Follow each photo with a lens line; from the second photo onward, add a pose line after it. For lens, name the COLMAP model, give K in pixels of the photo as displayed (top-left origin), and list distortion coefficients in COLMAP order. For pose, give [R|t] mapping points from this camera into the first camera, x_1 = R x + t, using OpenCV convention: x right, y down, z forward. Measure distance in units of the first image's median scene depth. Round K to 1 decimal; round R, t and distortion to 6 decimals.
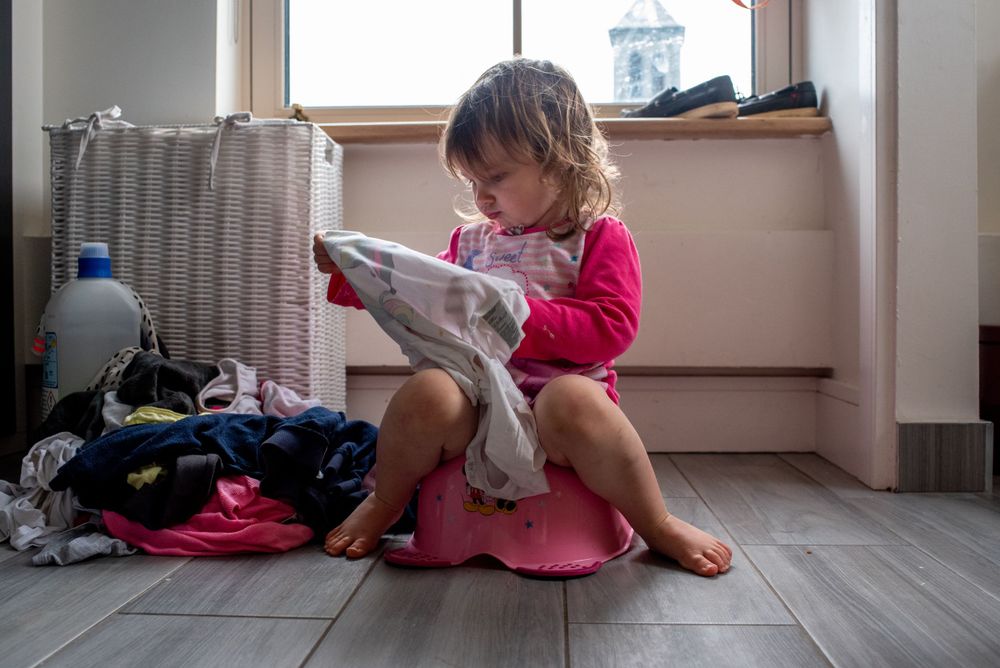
lens RADIAL K [[1010.8, 0, 500.4], [0, 1010.8, 328.8], [0, 0, 1]] dist [-0.133464, 0.000000]
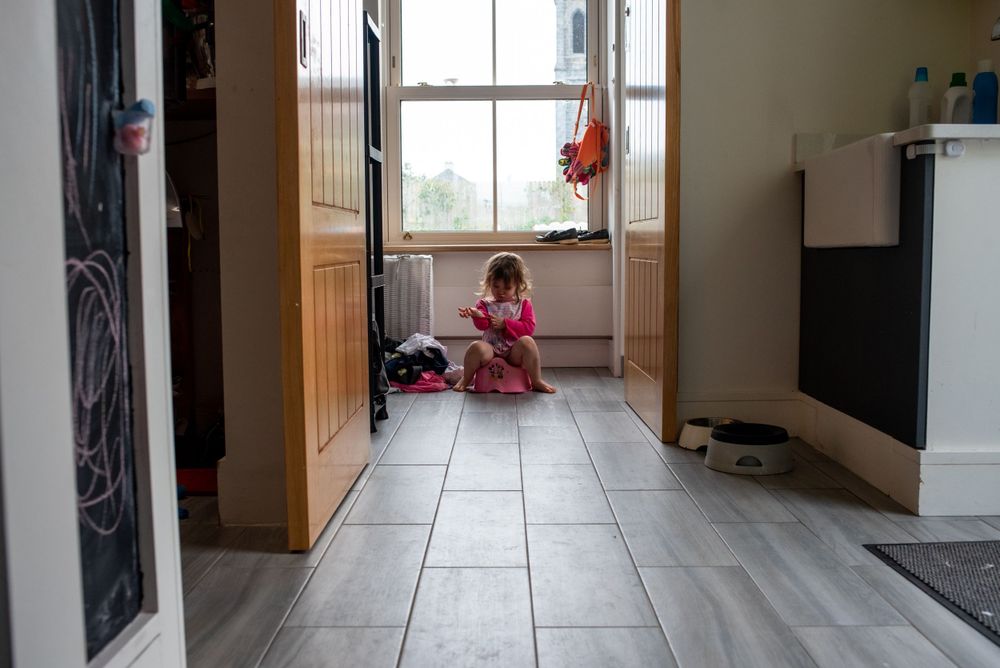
lens RADIAL K [[1010.8, 0, 500.0], [0, 1010.8, 334.0], [0, 0, 1]] dist [-0.133464, 0.000000]
pose [[0.998603, -0.007221, 0.052350, -0.158470], [0.003892, 0.997979, 0.063426, -0.190675], [-0.052702, -0.063133, 0.996613, -2.301776]]
